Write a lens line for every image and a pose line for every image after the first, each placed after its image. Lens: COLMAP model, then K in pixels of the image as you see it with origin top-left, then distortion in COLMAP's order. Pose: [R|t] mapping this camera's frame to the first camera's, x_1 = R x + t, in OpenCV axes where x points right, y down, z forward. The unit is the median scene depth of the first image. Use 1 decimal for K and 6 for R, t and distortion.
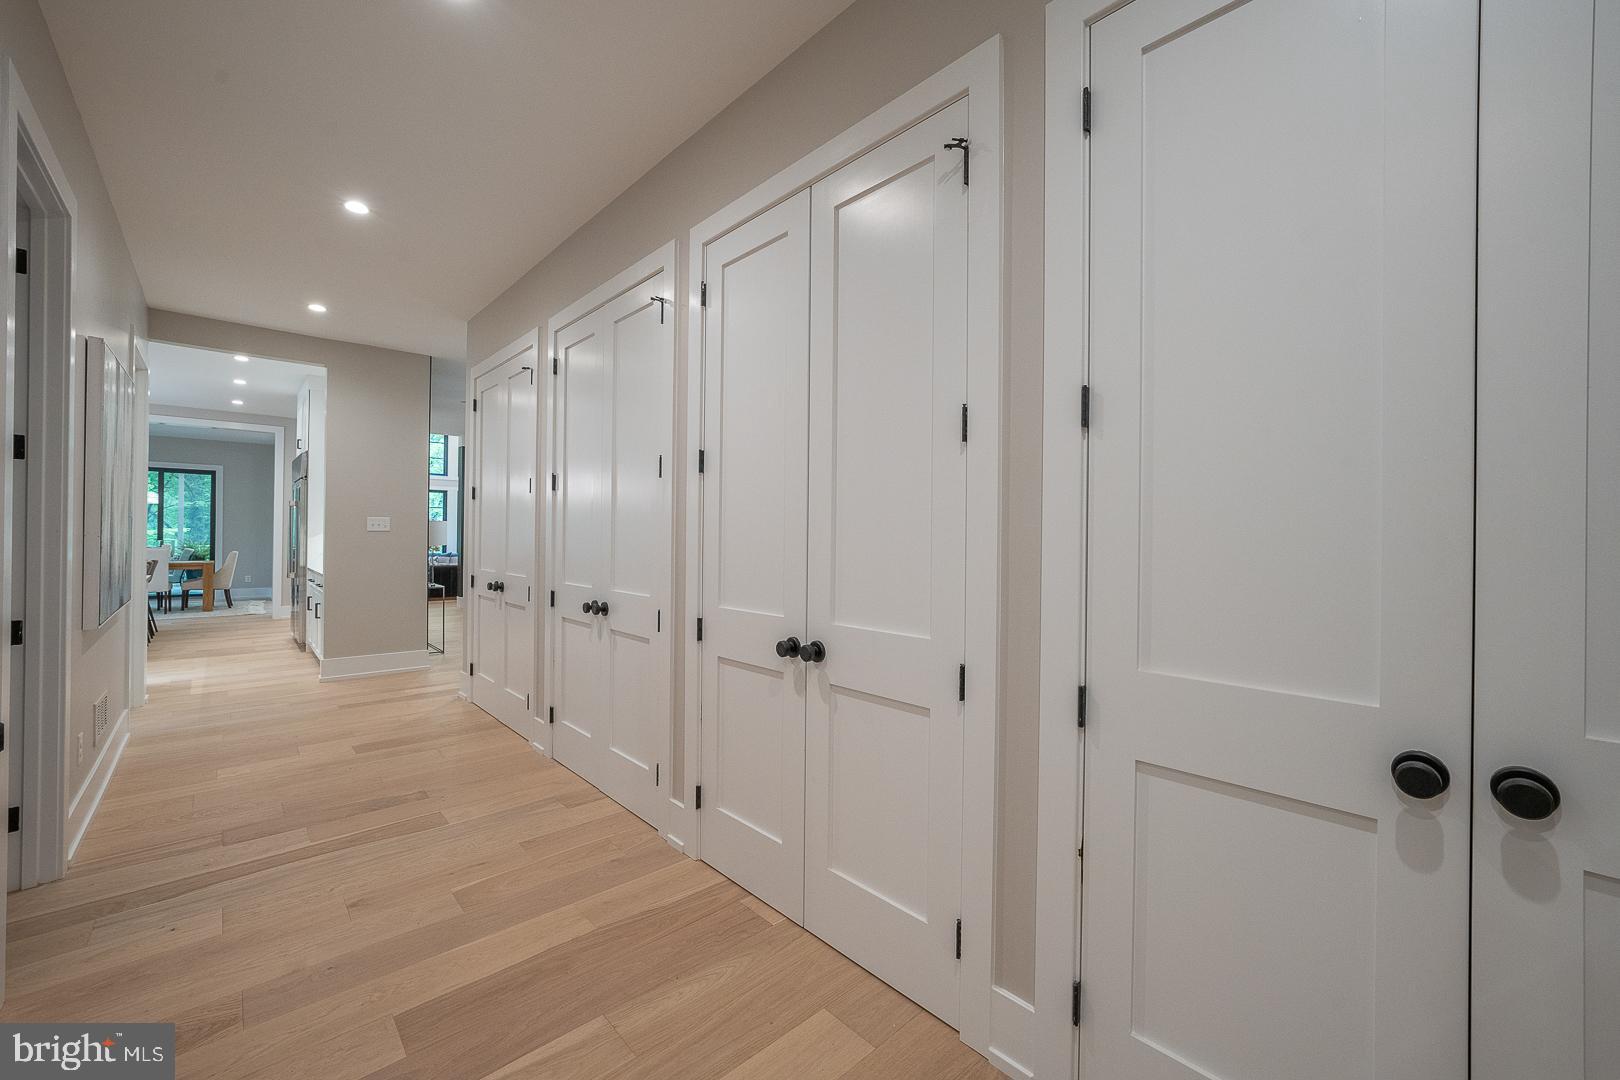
lens RADIAL K [[643.1, 0, 810.0], [0, 643.1, 541.1], [0, 0, 1]] dist [-0.001062, -0.000101]
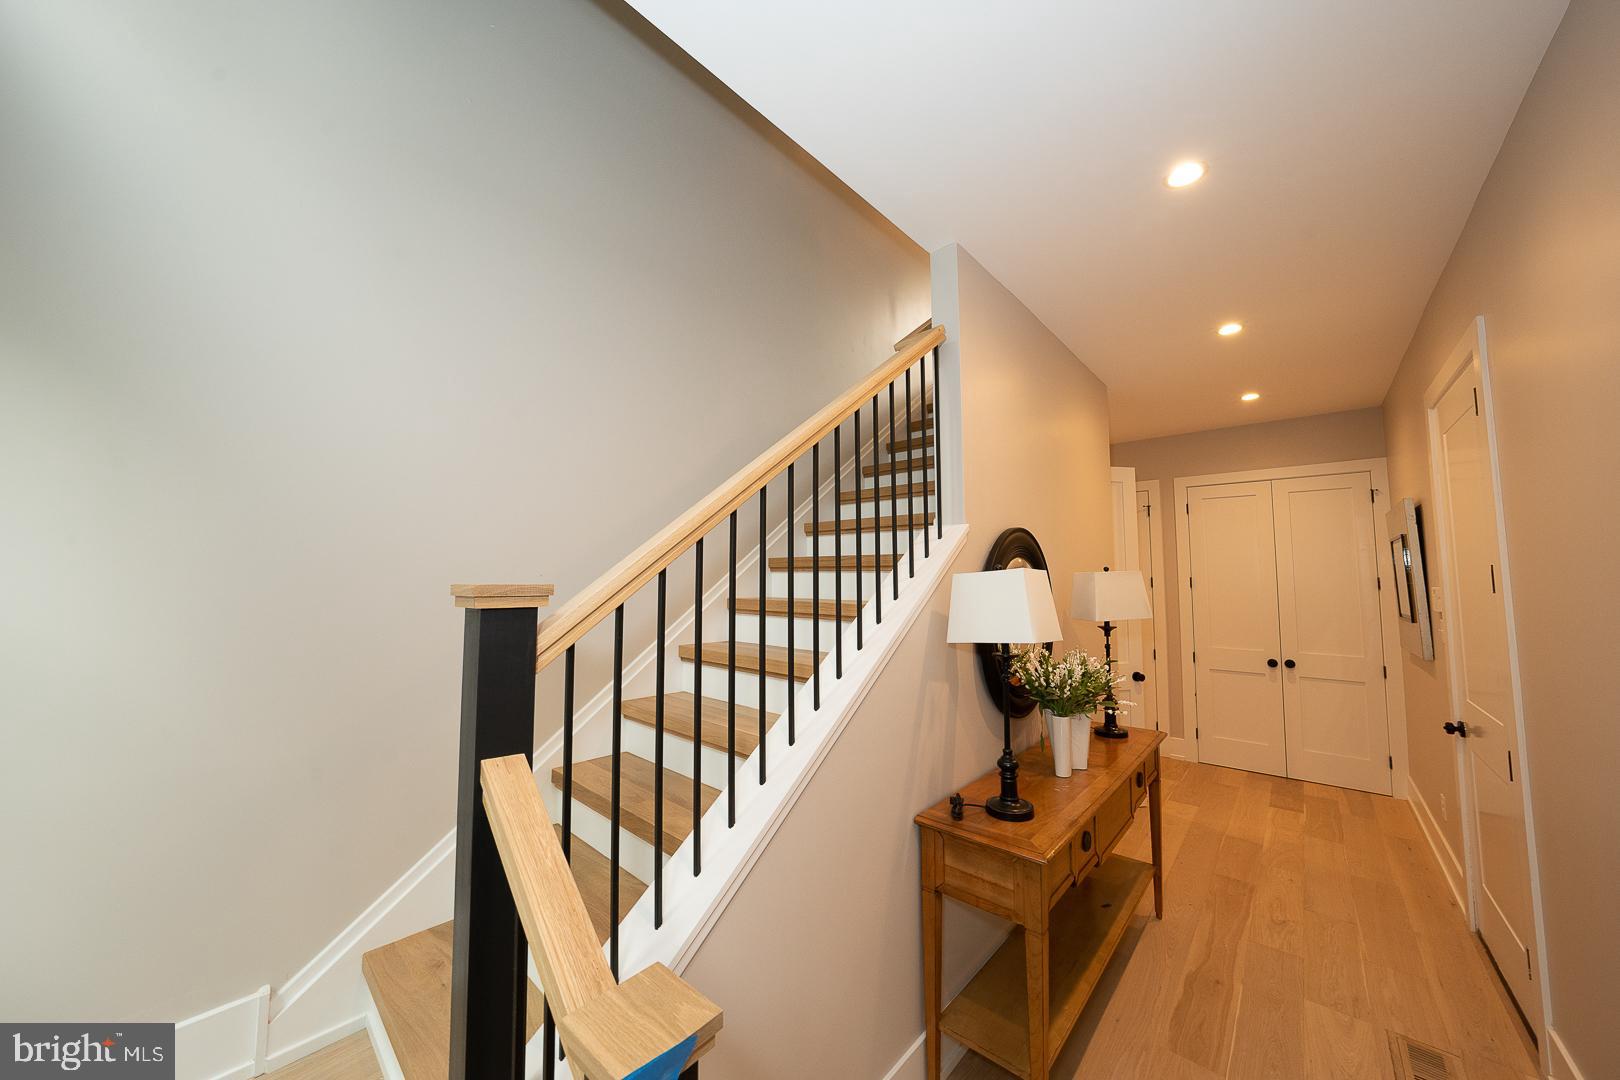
lens RADIAL K [[556.3, 0, 808.2], [0, 556.3, 536.5], [0, 0, 1]] dist [-0.012165, 0.000940]
pose [[0.994967, 0.004194, 0.100117, -3.320149], [0.002177, 0.997983, -0.063441, -0.397375], [-0.100181, 0.063339, 0.992951, -3.197954]]
